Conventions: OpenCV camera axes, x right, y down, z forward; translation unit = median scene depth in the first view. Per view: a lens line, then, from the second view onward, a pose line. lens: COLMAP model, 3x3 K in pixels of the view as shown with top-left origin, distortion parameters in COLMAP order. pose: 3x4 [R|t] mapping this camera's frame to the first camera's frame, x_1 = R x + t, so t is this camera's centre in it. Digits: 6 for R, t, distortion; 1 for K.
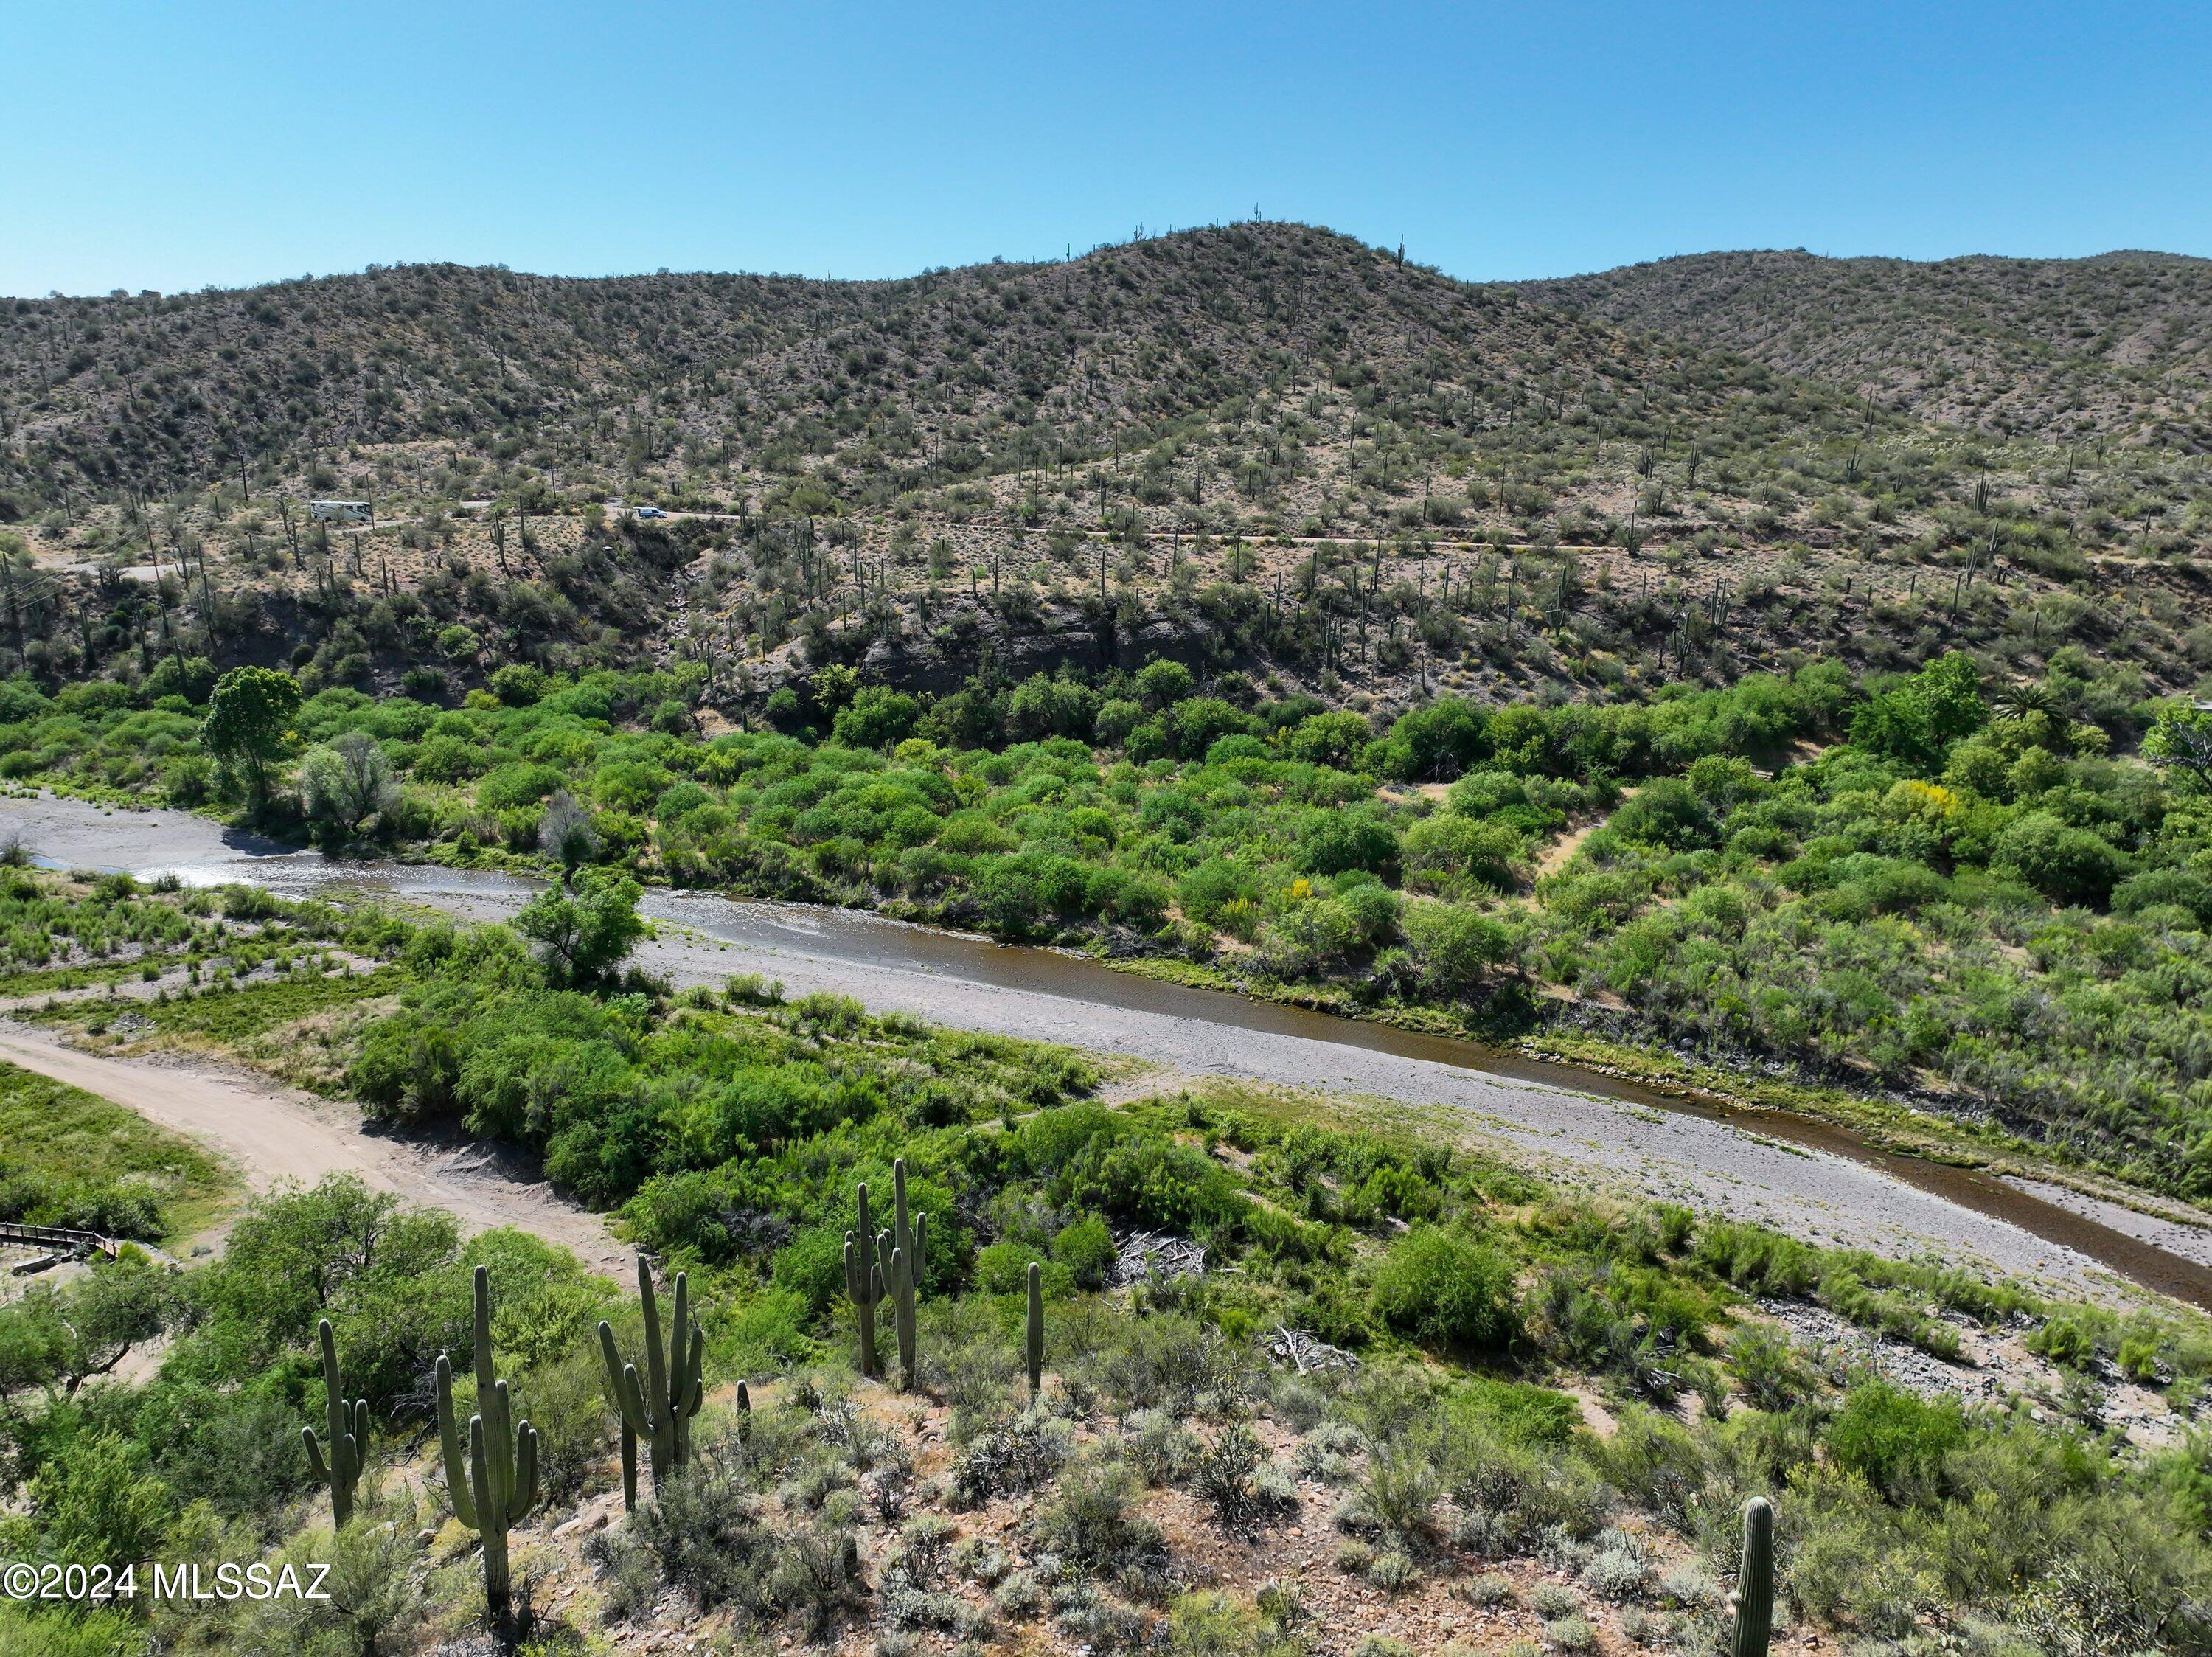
lens RADIAL K [[1542.1, 0, 1110.7], [0, 1542.1, 830.8], [0, 0, 1]] dist [0.024241, 0.027948]
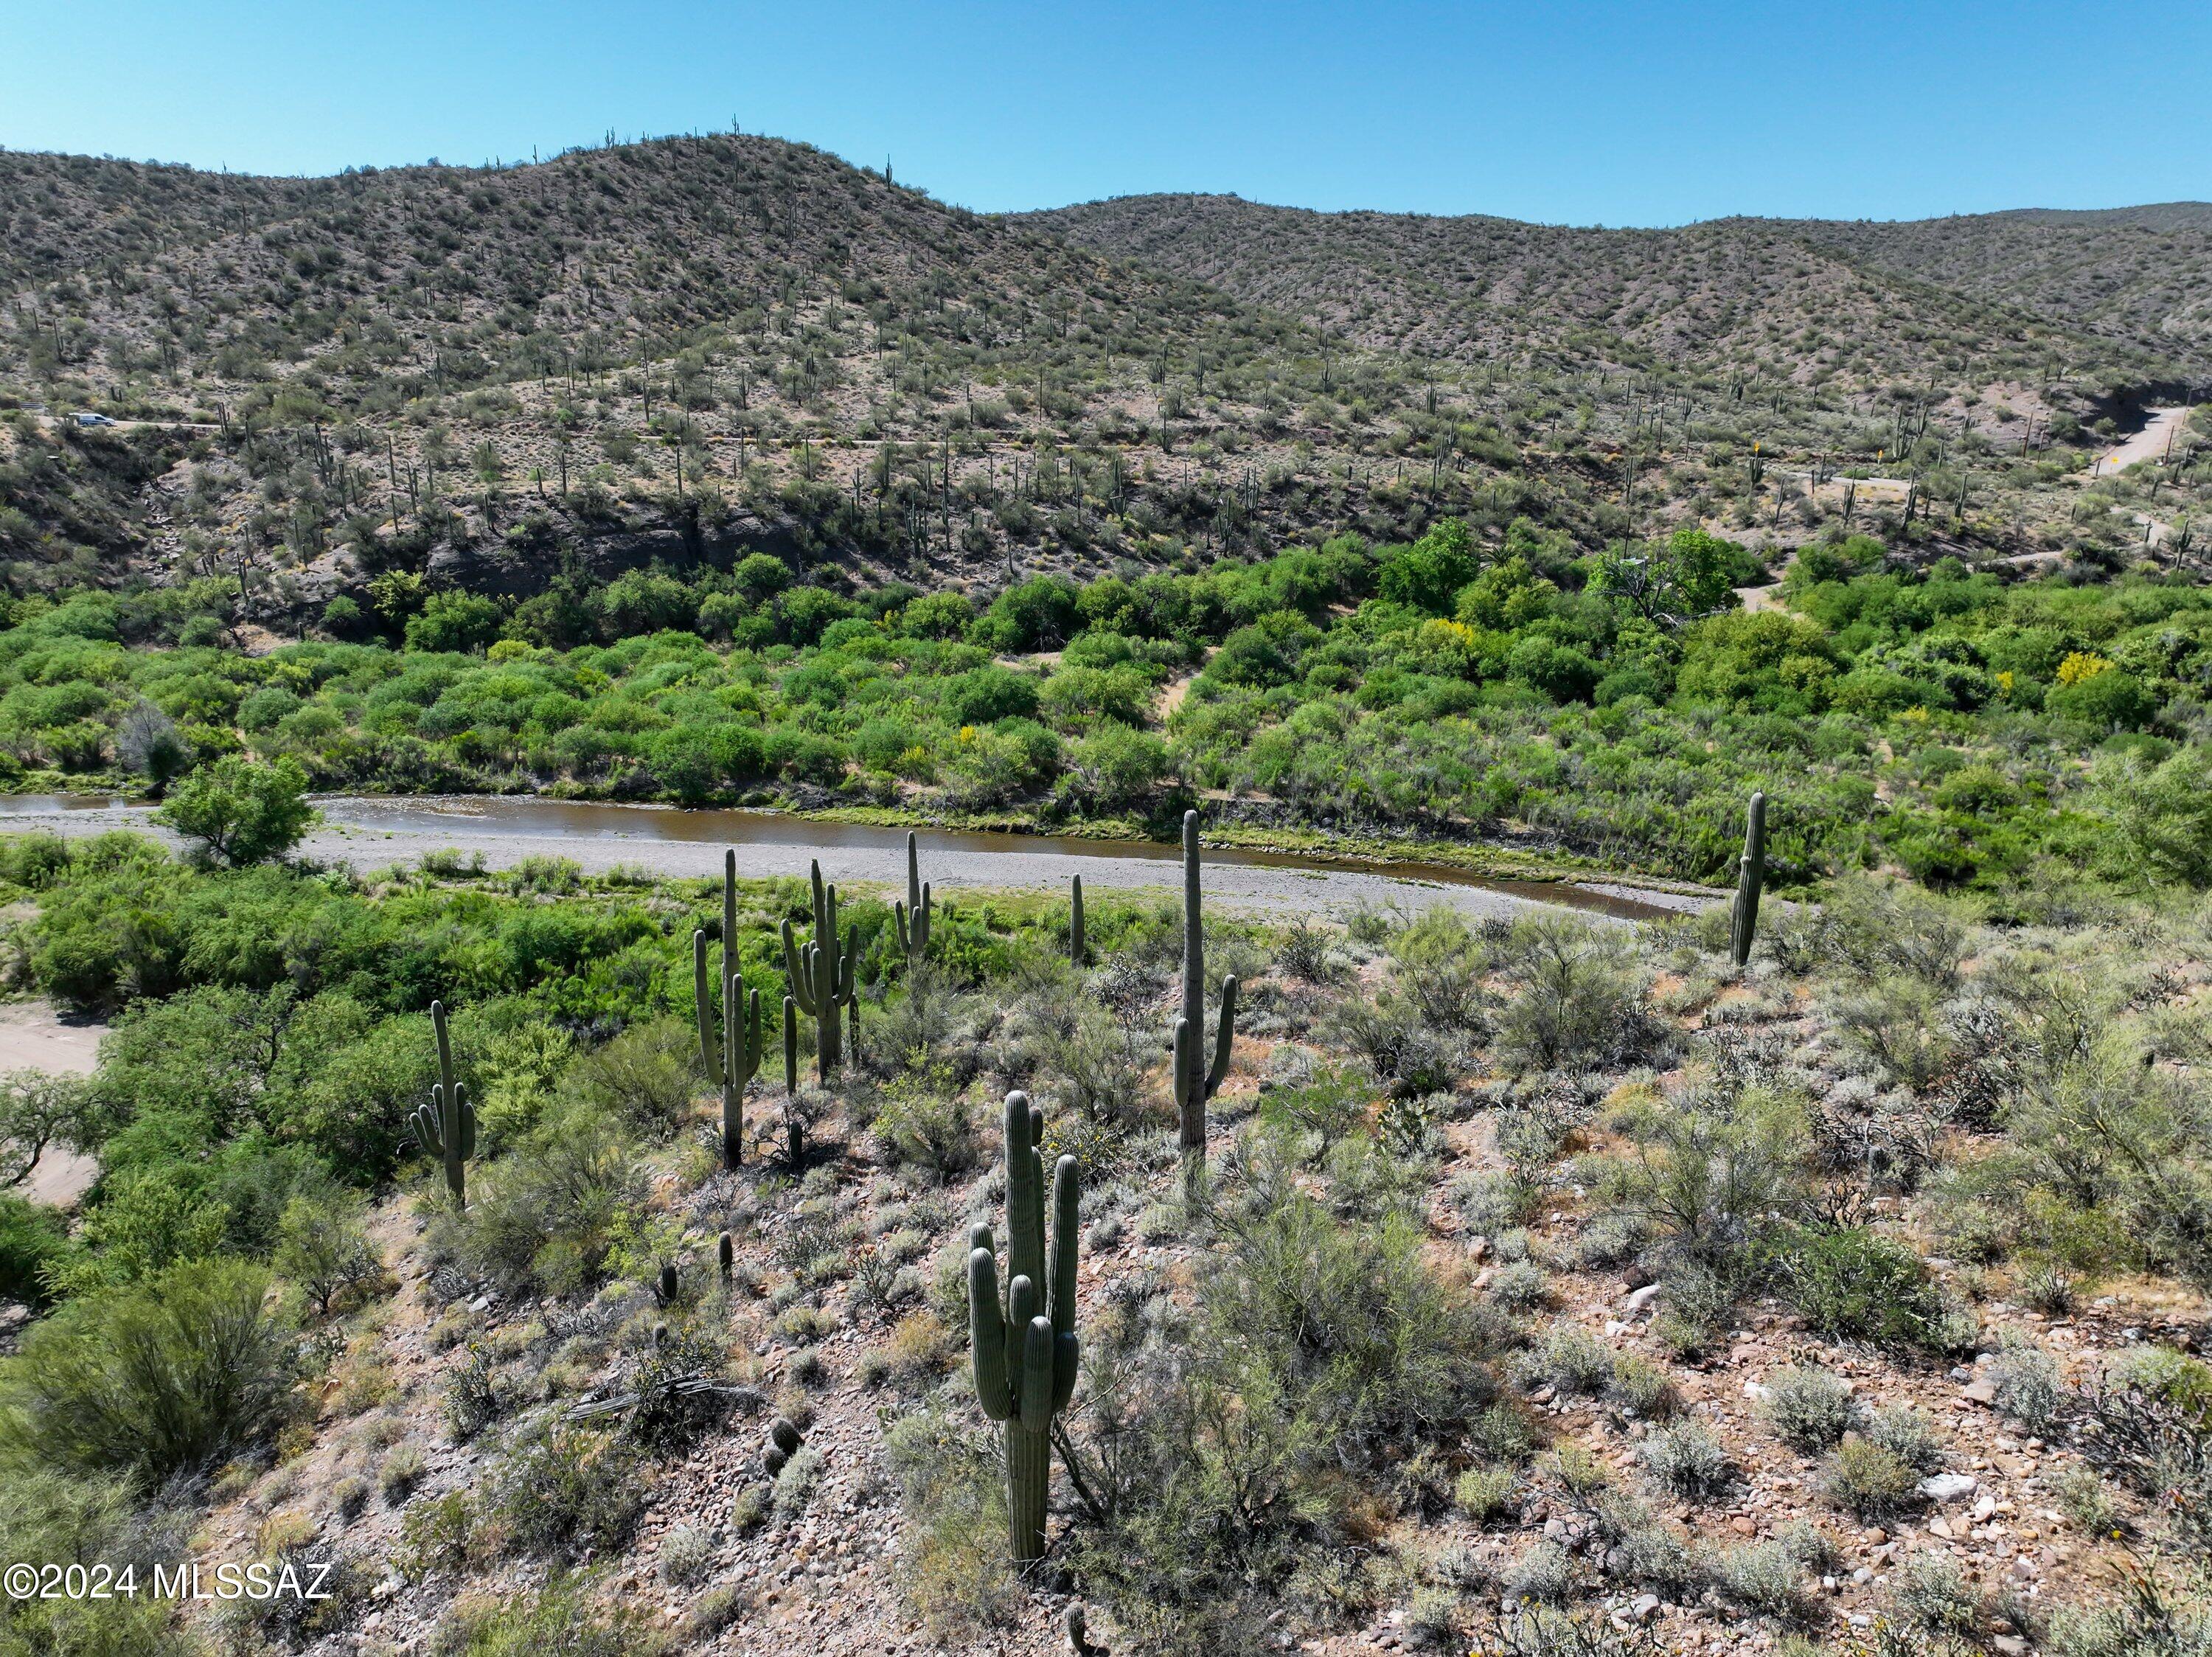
lens RADIAL K [[1542.1, 0, 1114.1], [0, 1542.1, 828.8], [0, 0, 1]] dist [0.024241, 0.027948]
pose [[0.944079, -0.091128, 0.316877, -0.079774], [0.079786, 0.995626, 0.048616, 0.036610], [-0.319921, -0.020615, 0.947220, -0.033716]]
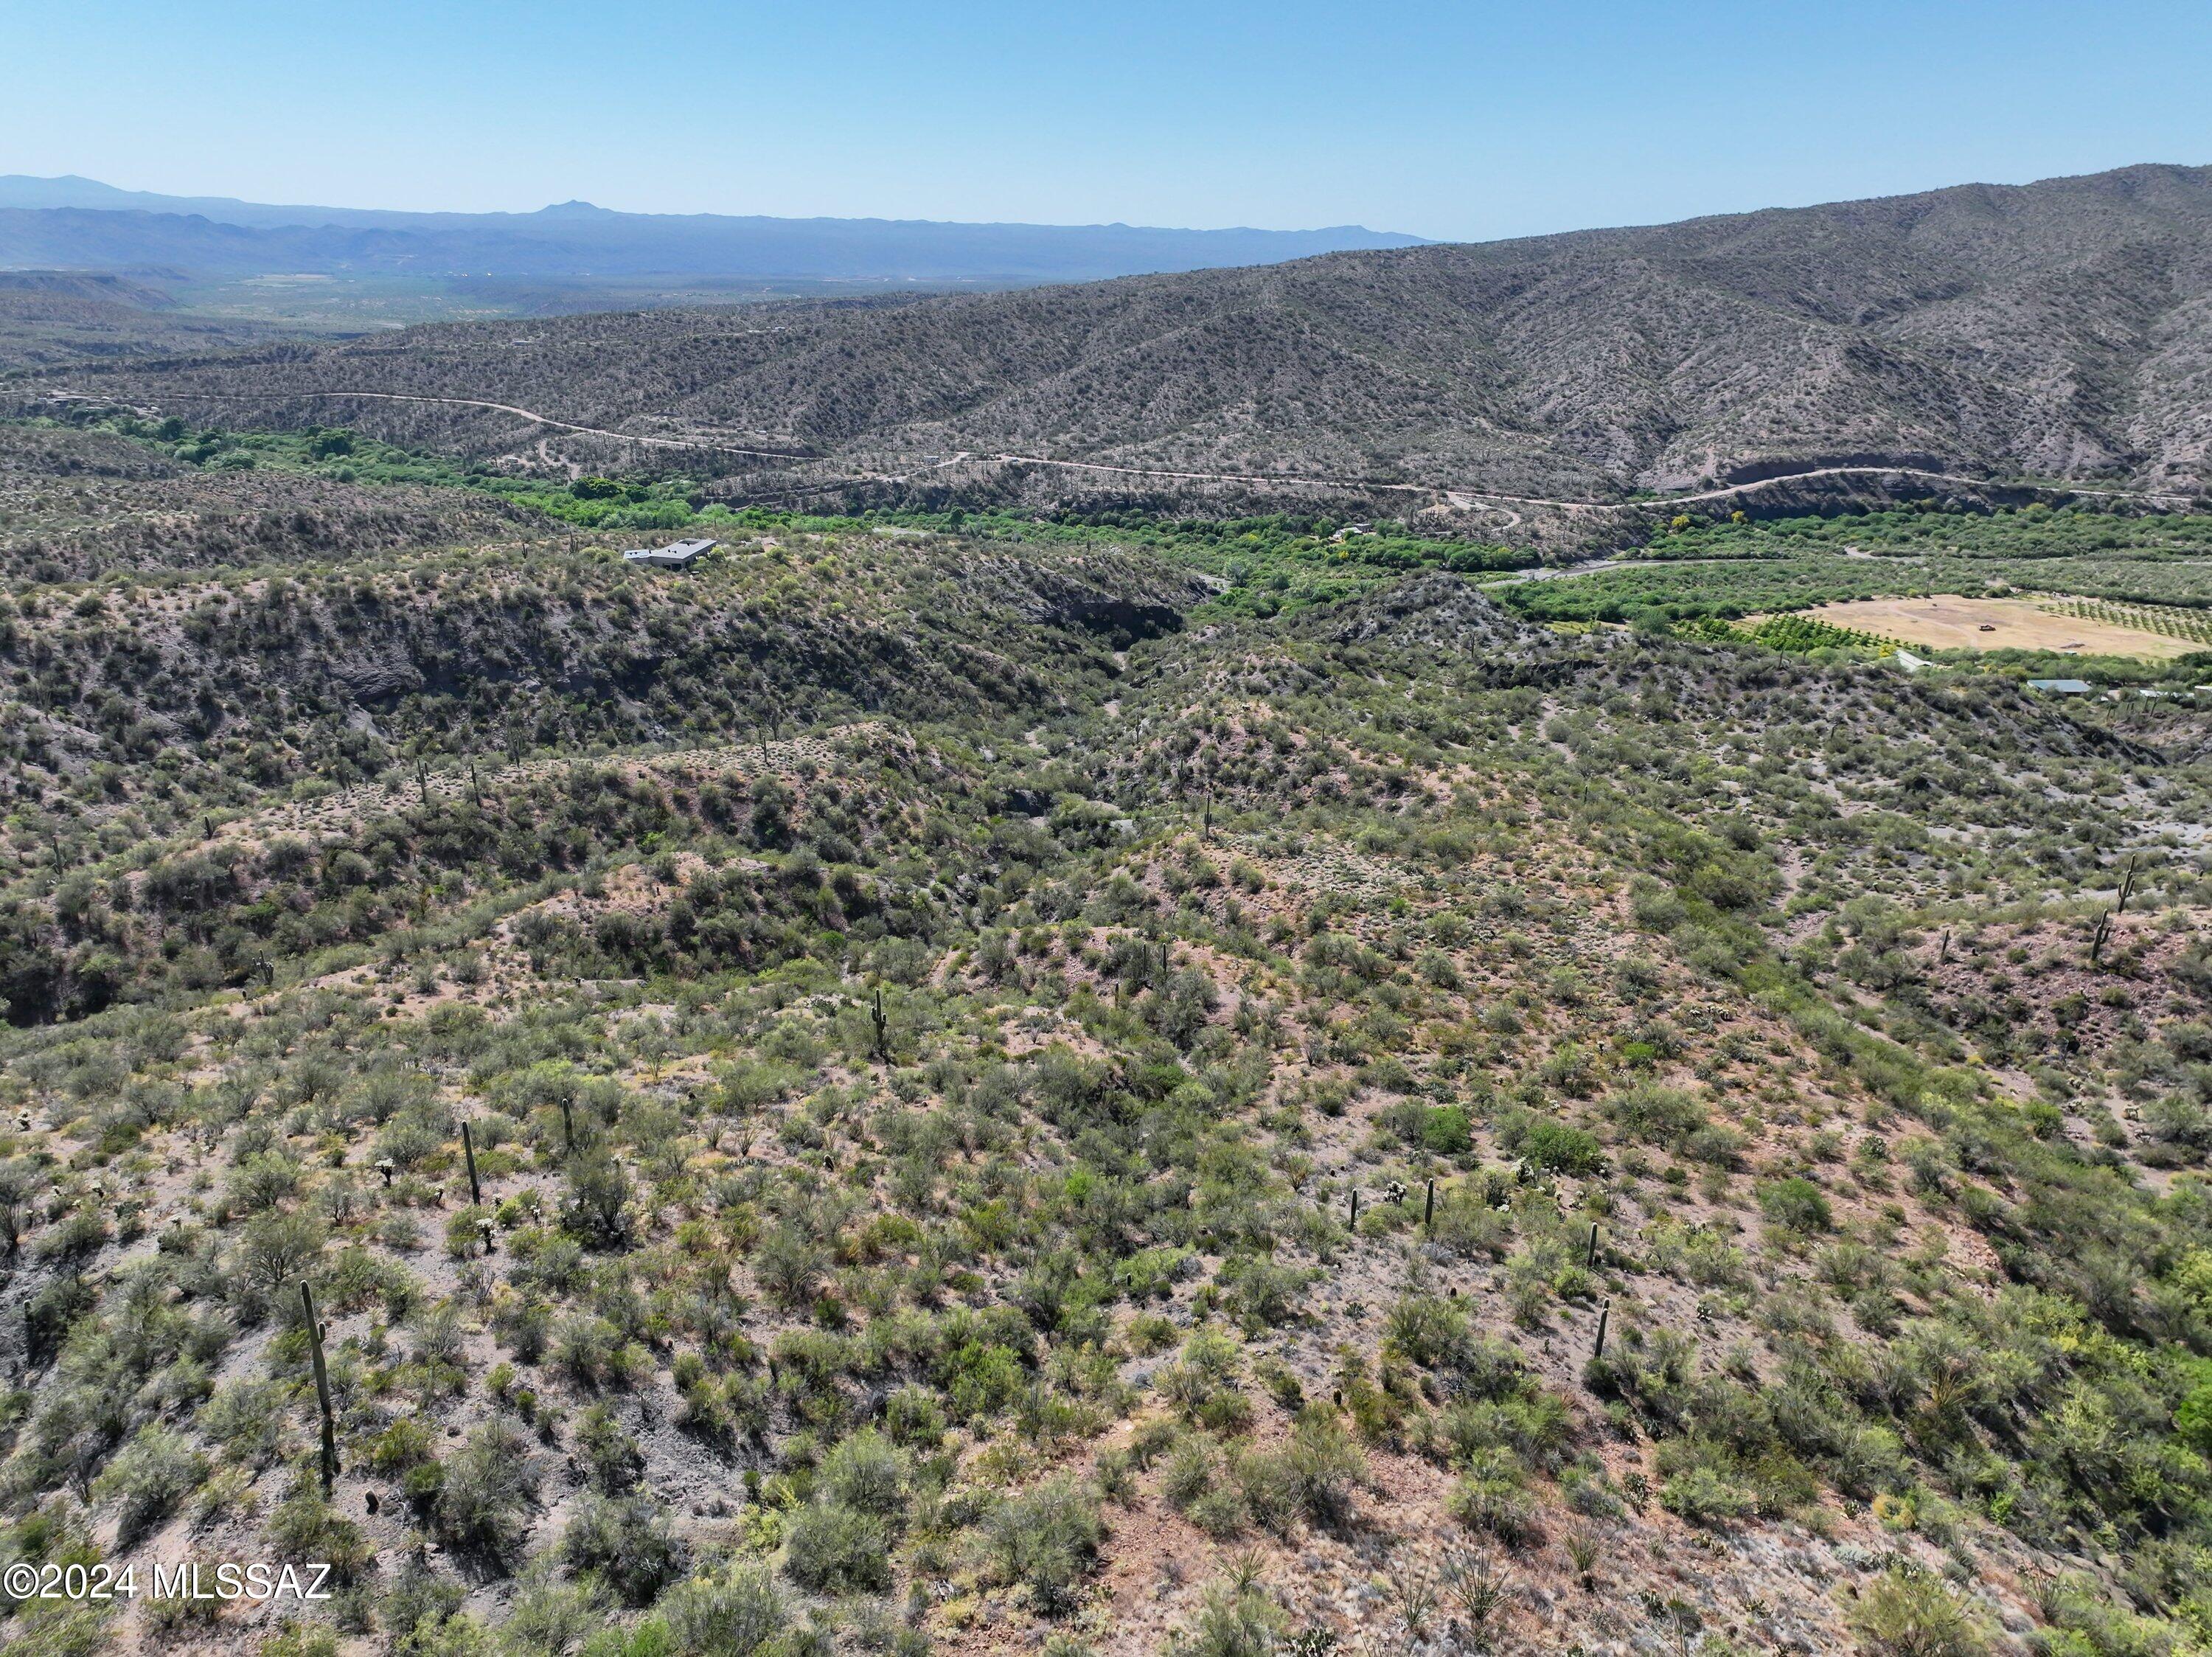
lens RADIAL K [[1542.1, 0, 1116.4], [0, 1542.1, 824.1], [0, 0, 1]] dist [0.024241, 0.027948]
pose [[0.987648, 0.053199, -0.147379, 0.661453], [-0.037513, 0.993525, 0.107242, 0.310730], [0.152130, -0.100389, 0.983249, -3.389700]]
